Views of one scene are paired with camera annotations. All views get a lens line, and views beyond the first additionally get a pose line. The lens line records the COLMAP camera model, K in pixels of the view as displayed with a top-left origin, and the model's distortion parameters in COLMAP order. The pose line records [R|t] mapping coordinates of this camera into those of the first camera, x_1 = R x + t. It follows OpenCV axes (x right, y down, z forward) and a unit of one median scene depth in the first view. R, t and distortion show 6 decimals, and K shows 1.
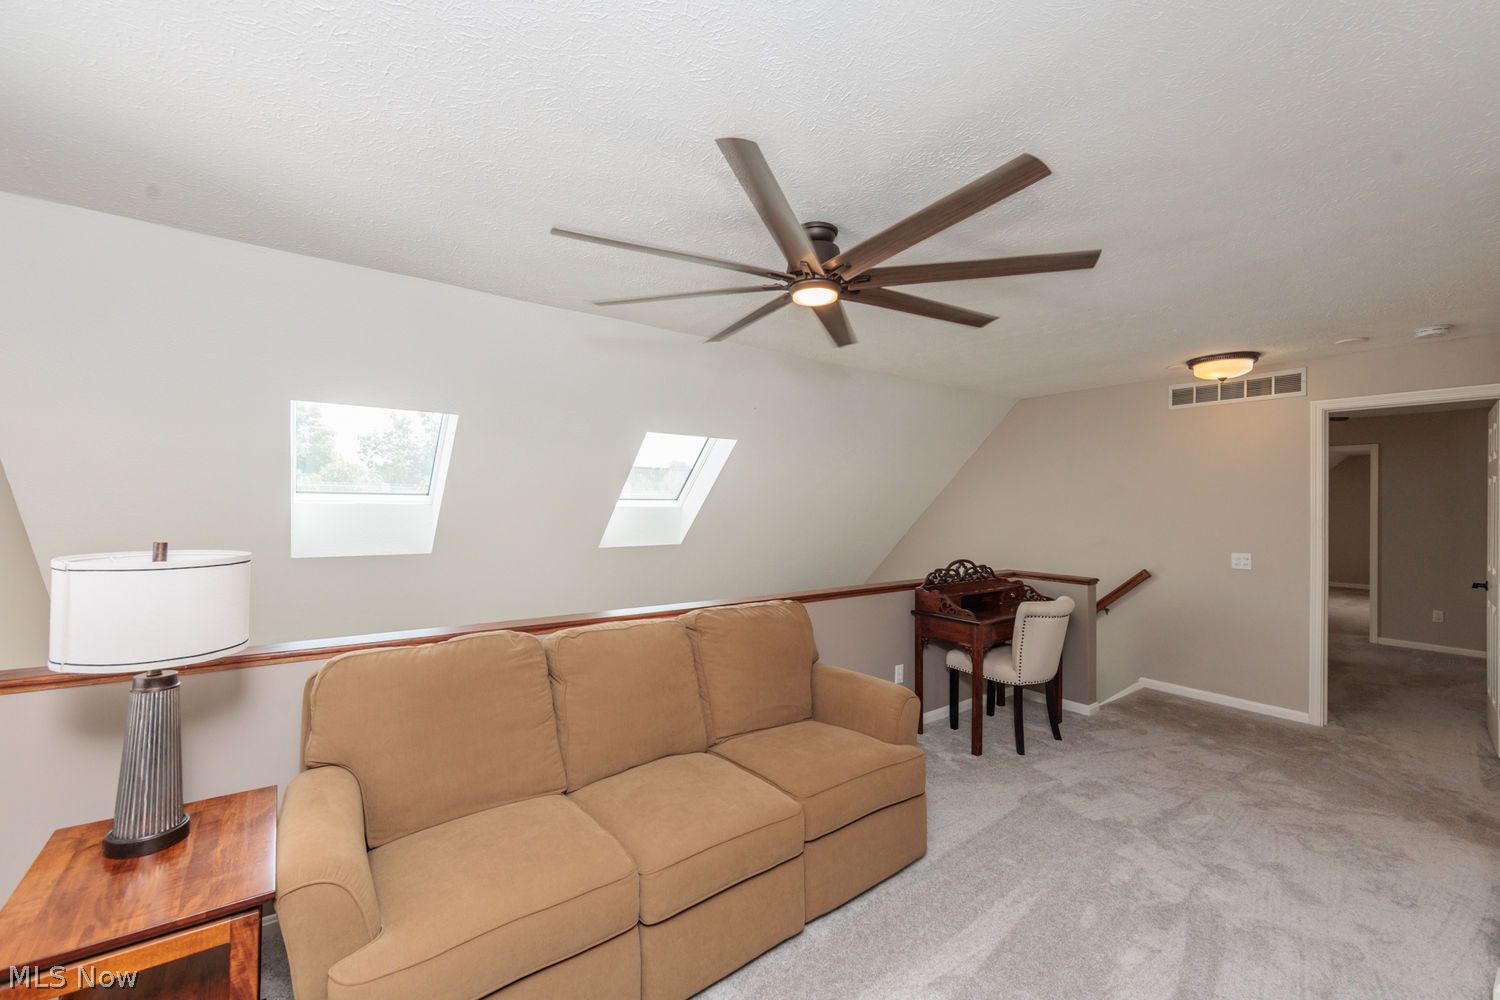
lens RADIAL K [[588.4, 0, 747.1], [0, 588.4, 498.8], [0, 0, 1]] dist [-0.001546, -0.000030]
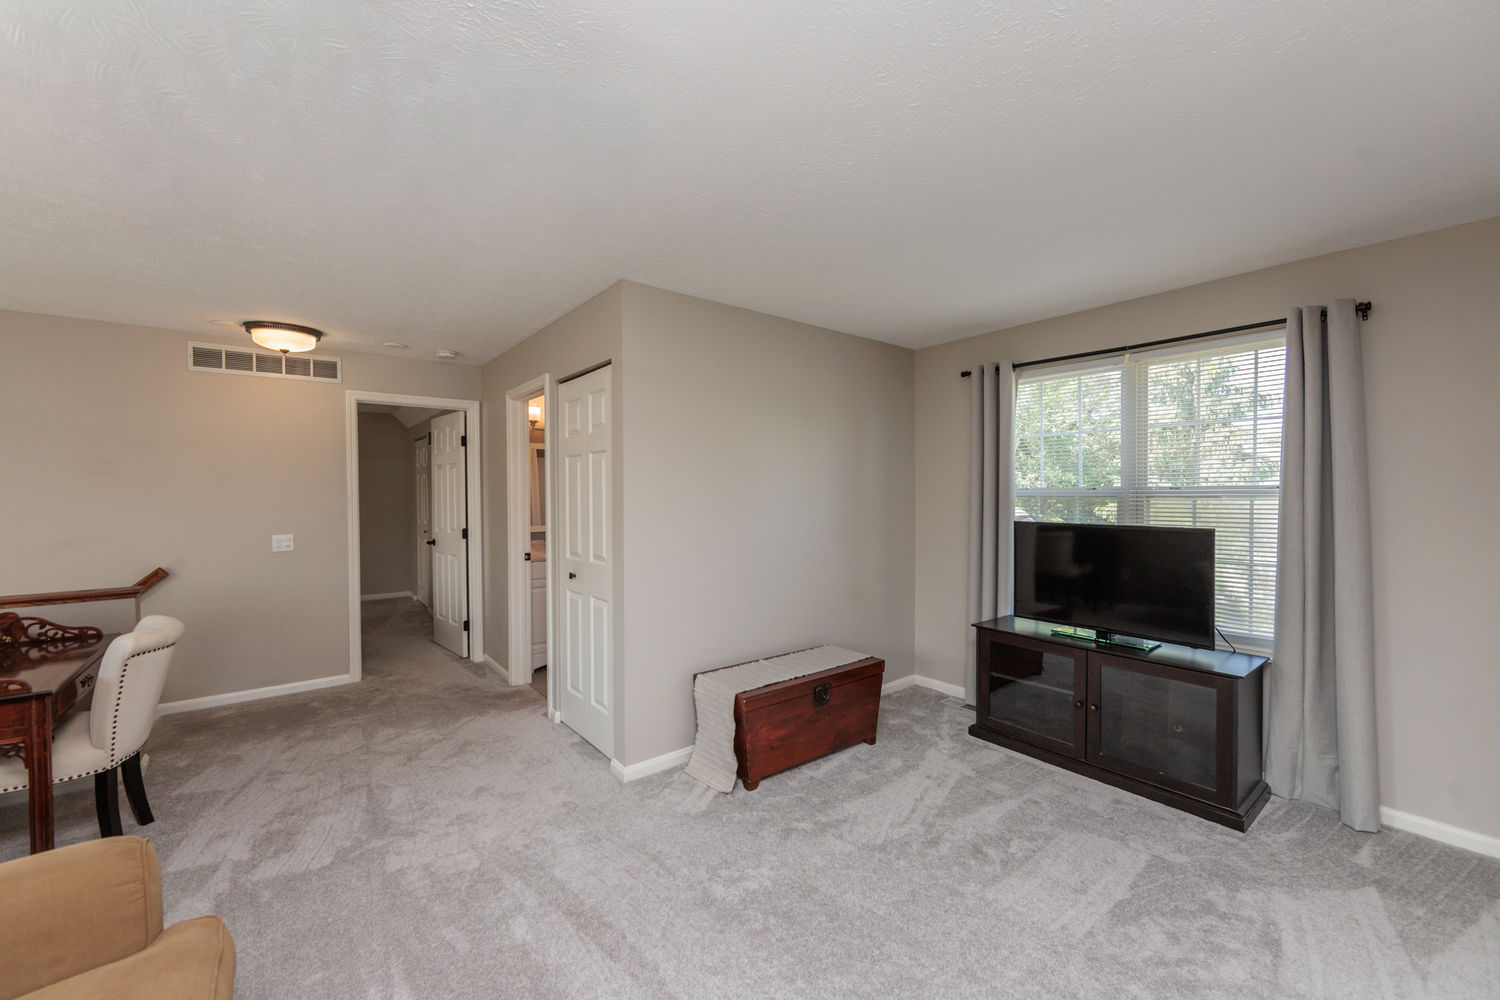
lens RADIAL K [[588.4, 0, 747.1], [0, 588.4, 498.8], [0, 0, 1]] dist [-0.001546, -0.000030]
pose [[-0.029360, -0.026892, 0.999207, -0.192704], [-0.005430, 0.999628, 0.026744, 0.003895], [-0.999554, -0.004640, -0.029495, 0.343691]]
